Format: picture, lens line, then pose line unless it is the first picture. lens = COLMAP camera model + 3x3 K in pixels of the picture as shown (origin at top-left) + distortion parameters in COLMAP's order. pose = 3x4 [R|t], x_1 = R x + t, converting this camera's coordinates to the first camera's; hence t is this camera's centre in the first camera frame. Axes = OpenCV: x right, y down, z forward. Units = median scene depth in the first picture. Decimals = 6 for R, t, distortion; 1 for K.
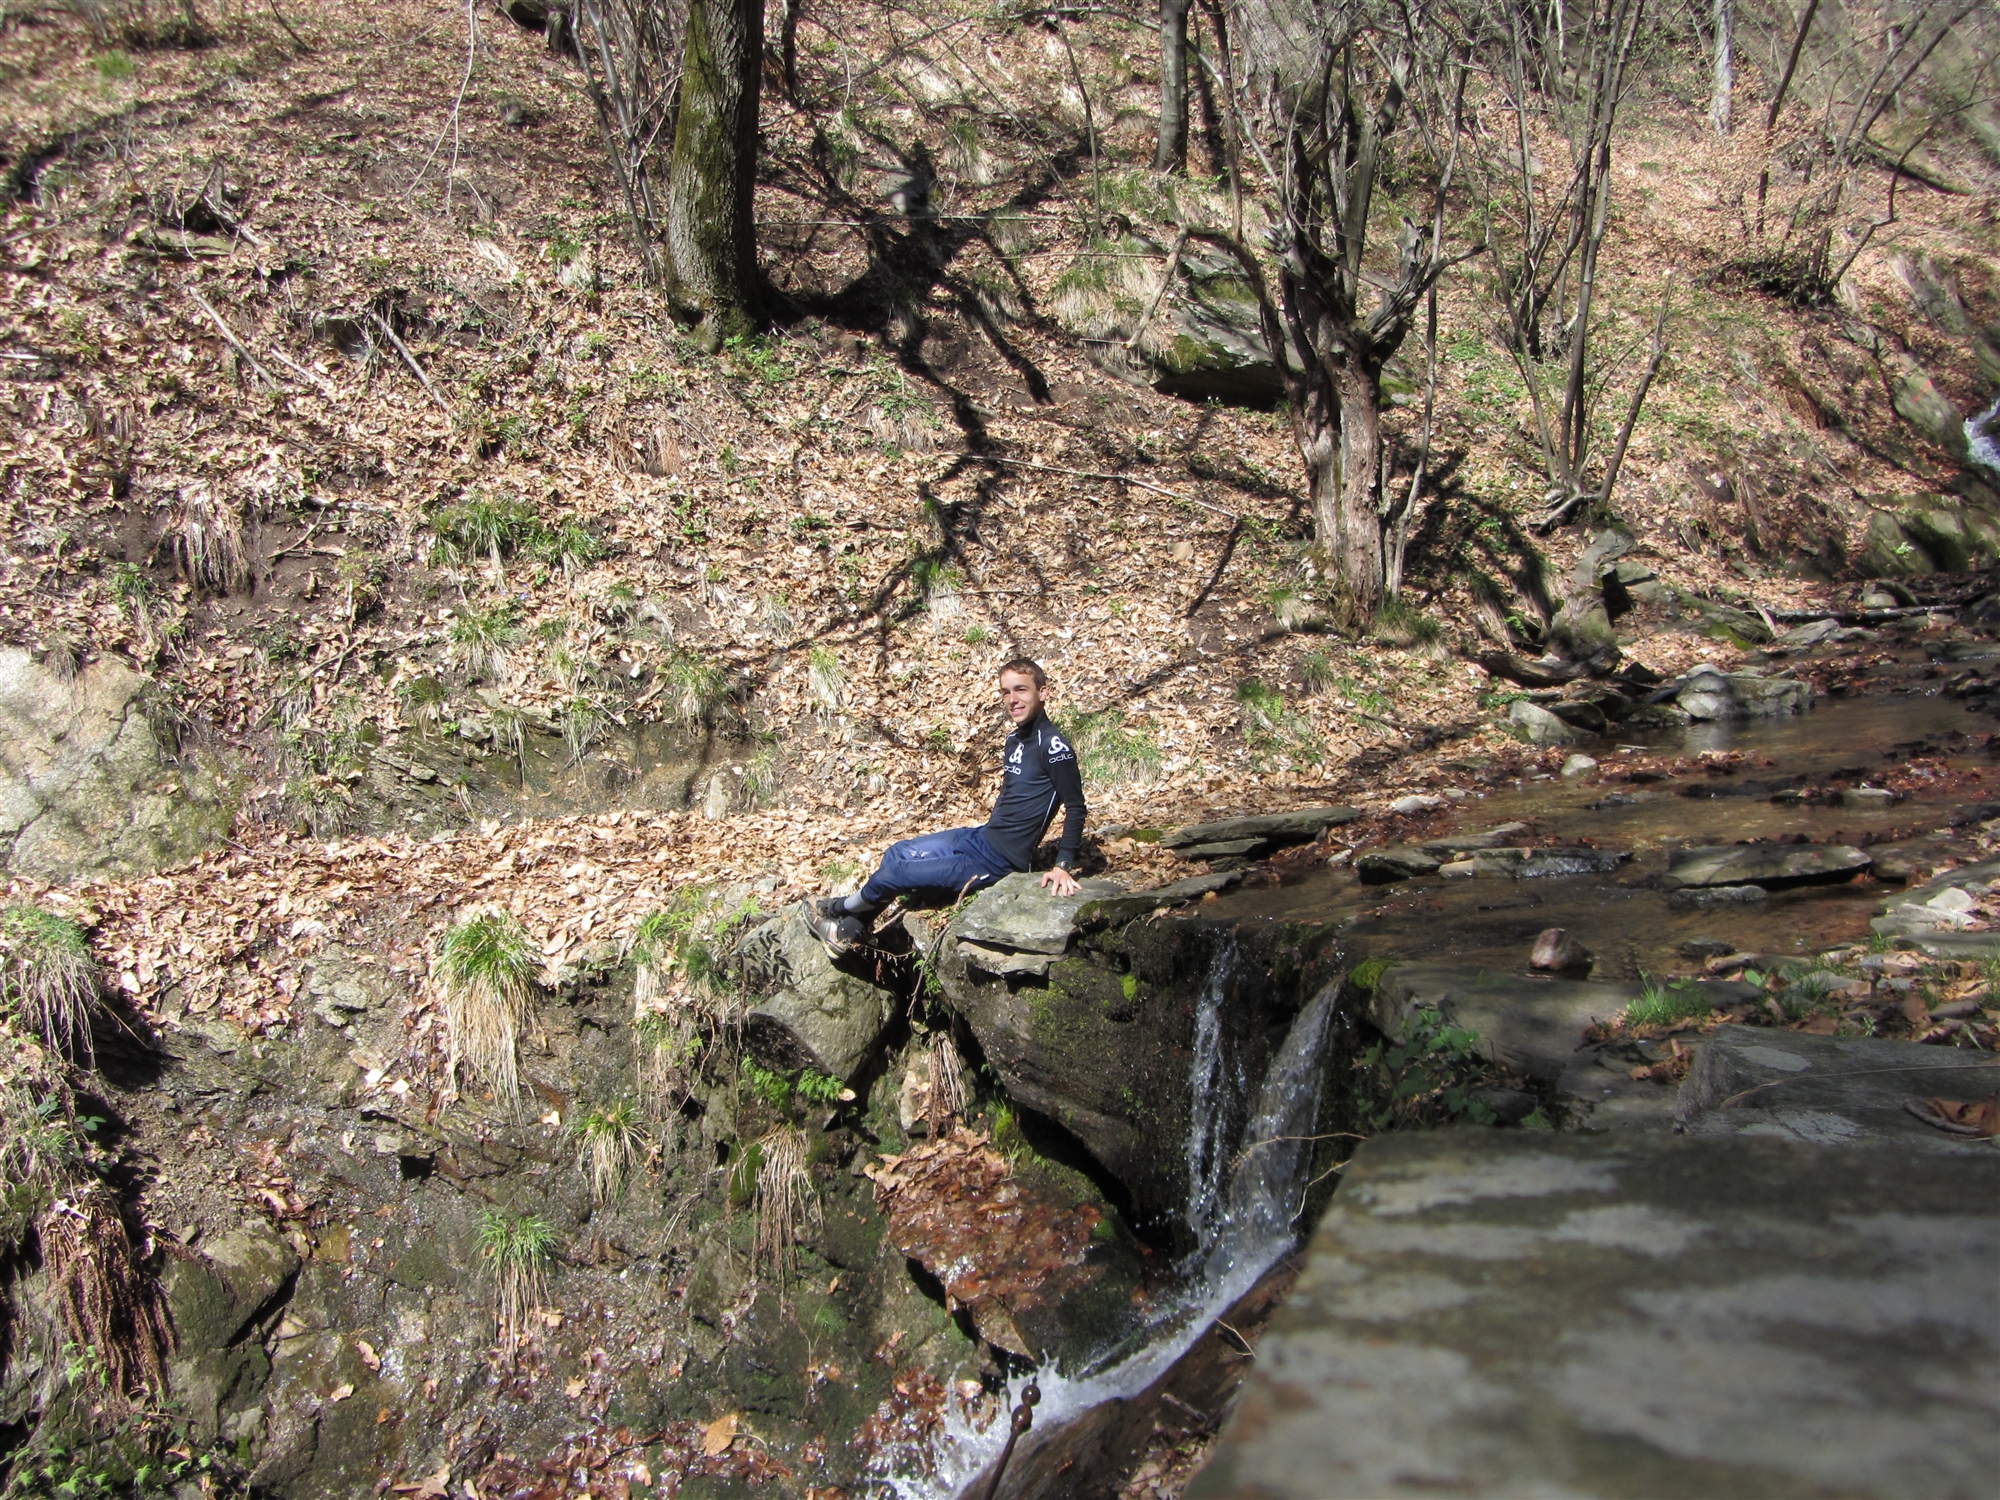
lens RADIAL K [[1685.6, 0, 997.3], [0, 1685.6, 759.4], [0, 0, 1]] dist [-0.092500, 0.078060]
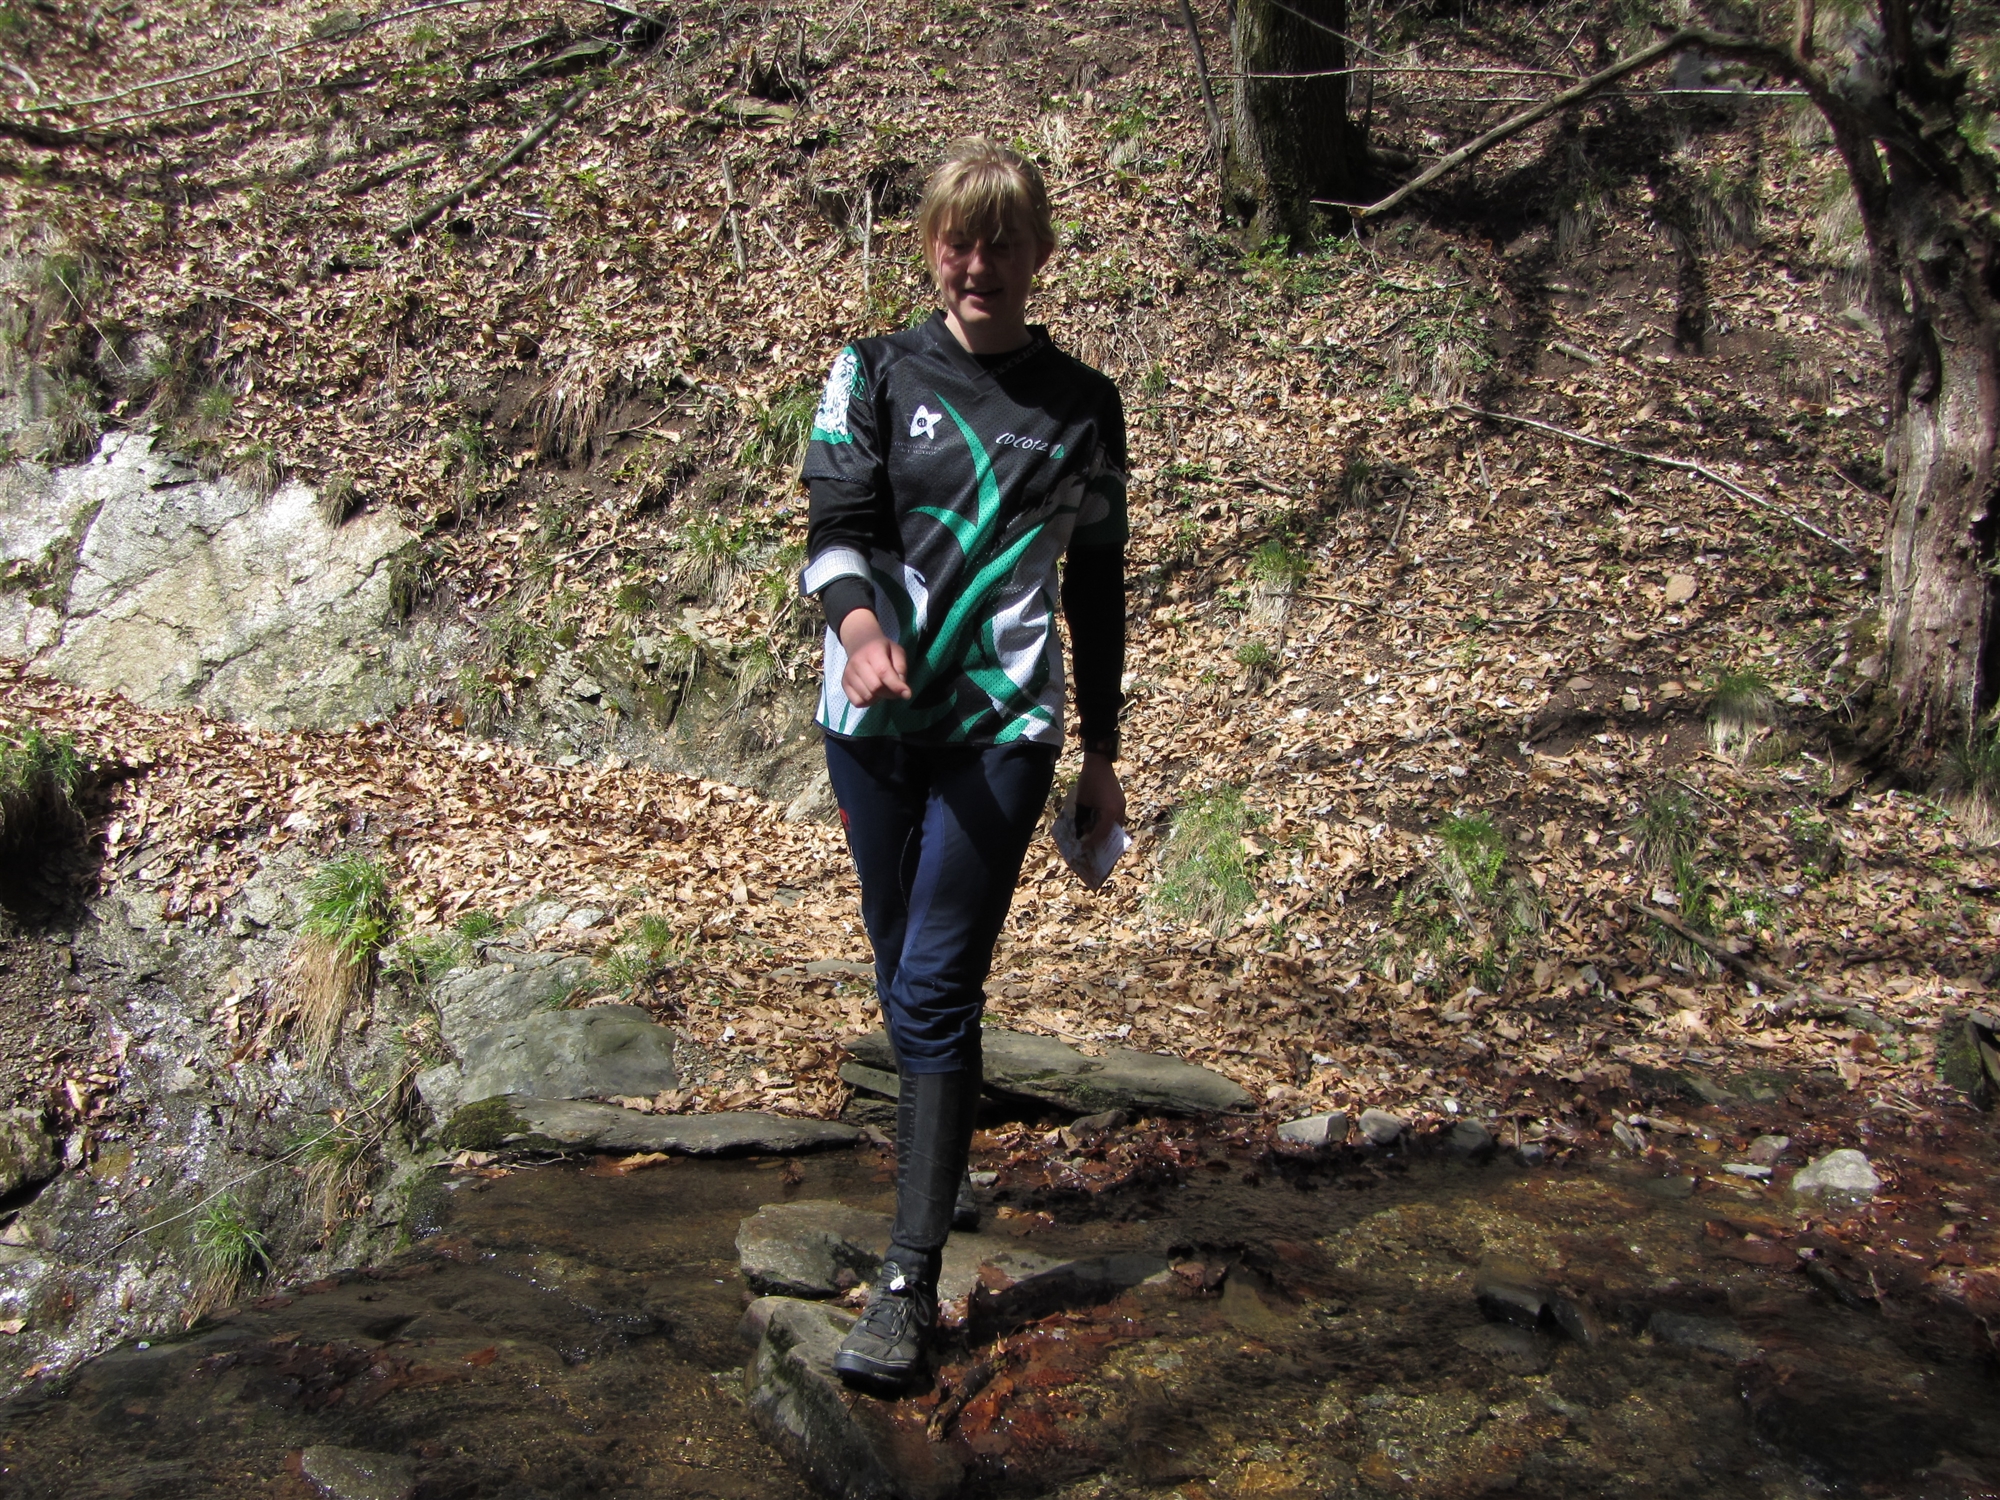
lens RADIAL K [[1633.7, 0, 1014.6], [0, 1633.7, 731.9], [0, 0, 1]] dist [-0.038731, 0.012101]
pose [[0.768387, 0.212393, -0.603714, 0.313515], [-0.199975, 0.975772, 0.088766, -0.079553], [0.607940, 0.052521, 0.792244, 0.390907]]
